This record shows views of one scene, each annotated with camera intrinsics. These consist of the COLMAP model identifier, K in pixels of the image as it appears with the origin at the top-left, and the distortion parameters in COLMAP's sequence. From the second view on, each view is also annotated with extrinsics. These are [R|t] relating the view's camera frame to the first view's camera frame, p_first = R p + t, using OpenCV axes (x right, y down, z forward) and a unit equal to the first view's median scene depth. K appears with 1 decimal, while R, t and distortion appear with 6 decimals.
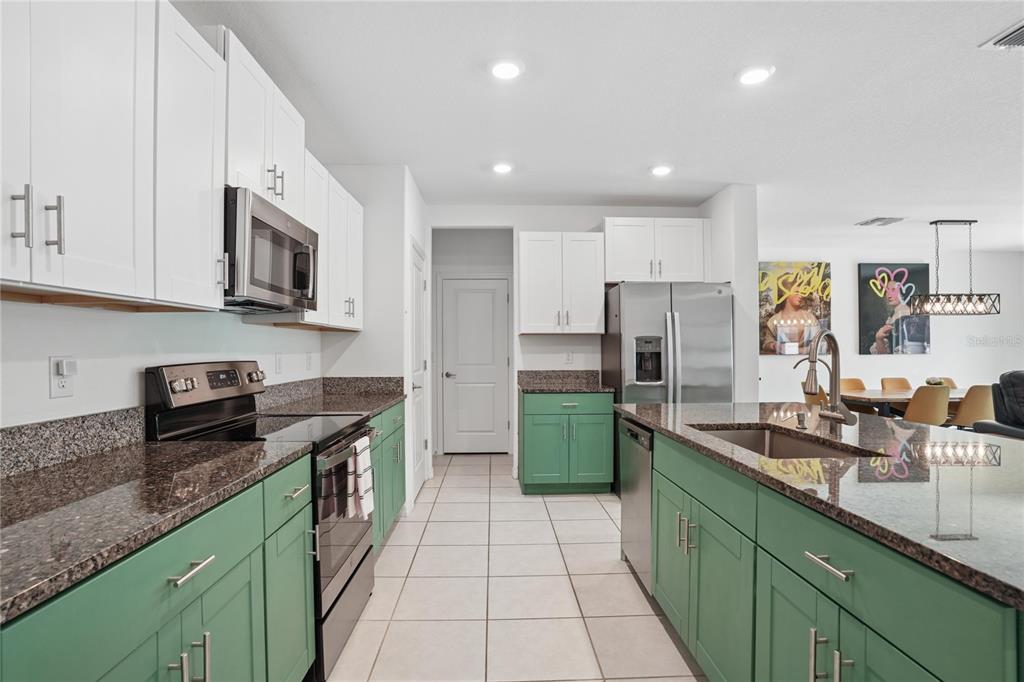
lens RADIAL K [[513.0, 0, 504.5], [0, 513.0, 345.9], [0, 0, 1]] dist [-0.049242, 0.019155]
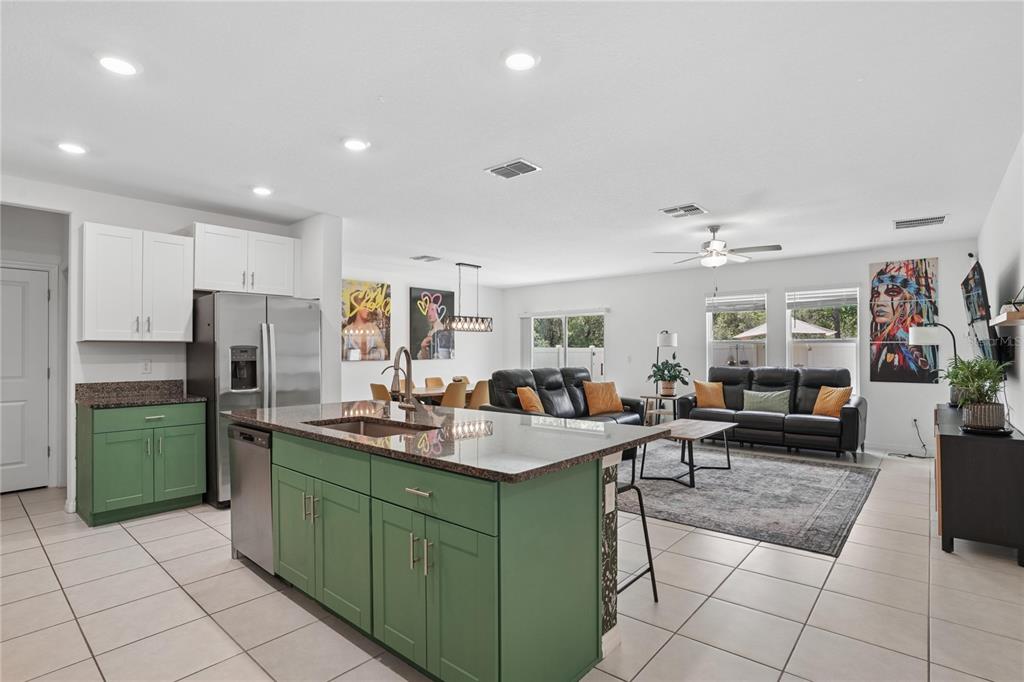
lens RADIAL K [[513.0, 0, 512.6], [0, 513.0, 347.8], [0, 0, 1]] dist [-0.049242, 0.019155]
pose [[0.679761, 0.007047, 0.733400, -0.094112], [-0.002863, 0.999972, -0.006955, -0.007752], [-0.733428, 0.002628, 0.679762, -0.092228]]
